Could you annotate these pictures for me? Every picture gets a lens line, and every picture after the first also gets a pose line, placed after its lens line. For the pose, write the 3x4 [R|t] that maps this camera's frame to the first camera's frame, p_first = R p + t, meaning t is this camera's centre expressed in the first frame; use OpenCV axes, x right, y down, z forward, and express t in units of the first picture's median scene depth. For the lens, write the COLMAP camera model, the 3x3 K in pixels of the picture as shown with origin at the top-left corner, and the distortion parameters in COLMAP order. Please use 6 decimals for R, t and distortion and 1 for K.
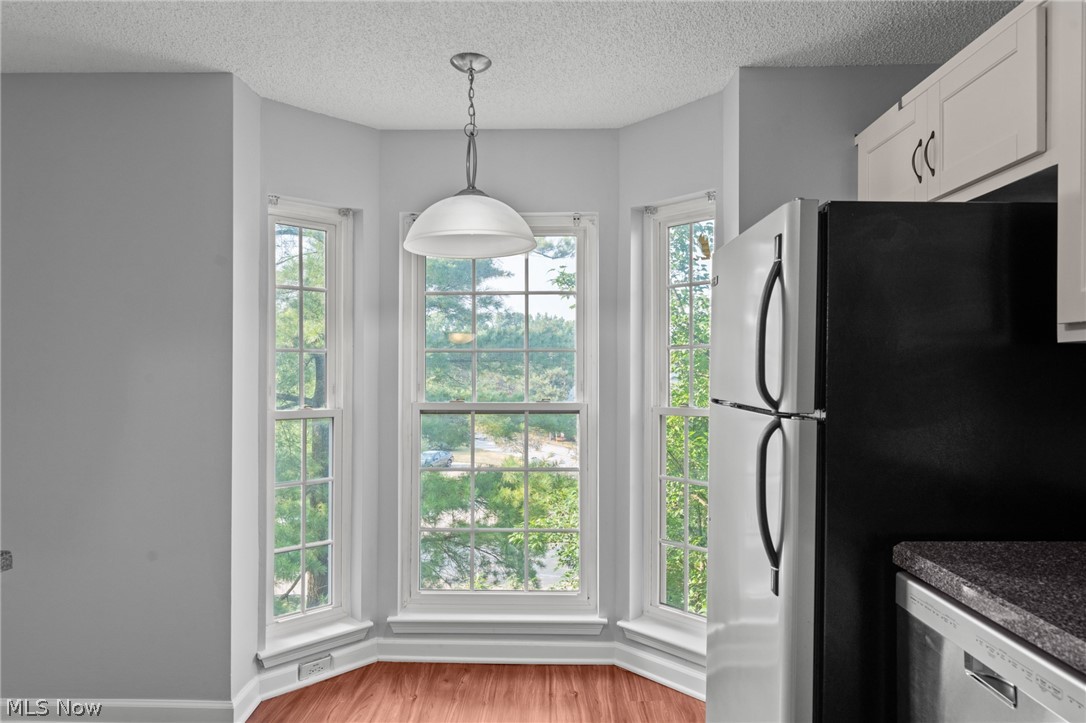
lens RADIAL K [[656.5, 0, 548.1], [0, 656.5, 371.0], [0, 0, 1]] dist [0.001142, -0.005377]
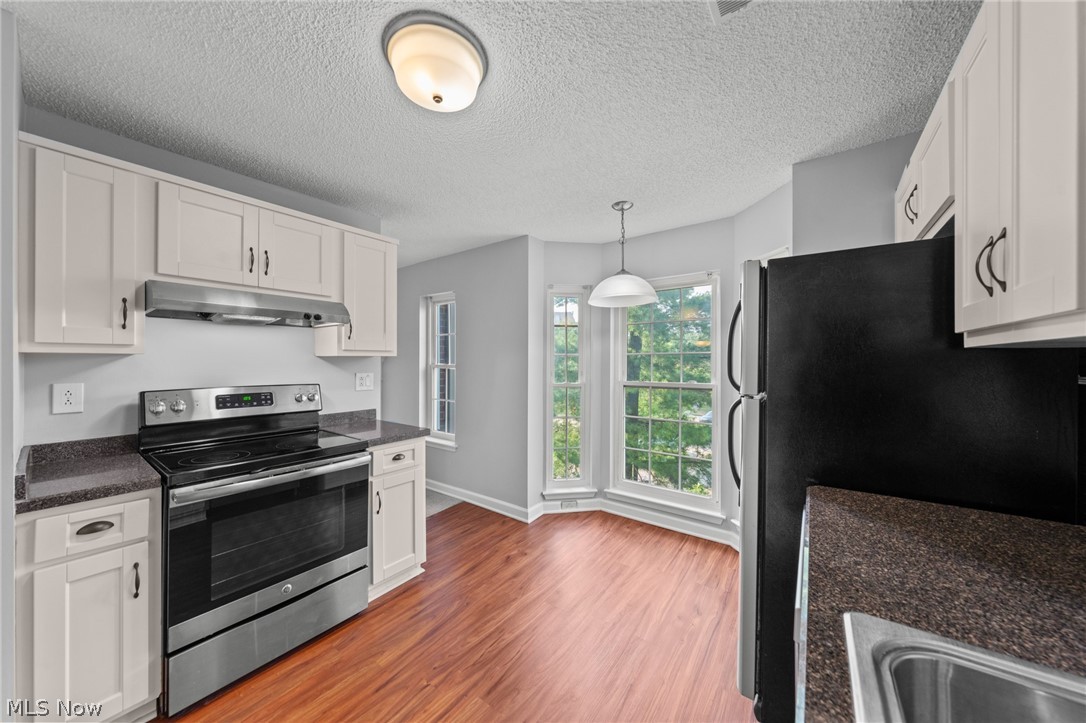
lens RADIAL K [[370.5, 0, 547.1], [0, 370.5, 361.1], [0, 0, 1]] dist [-0.002254, 0.000886]
pose [[0.816234, -0.001325, -0.577720, 0.285797], [-0.000130, 0.999997, -0.002478, -0.008533], [0.577721, 0.002098, 0.816231, -0.013890]]
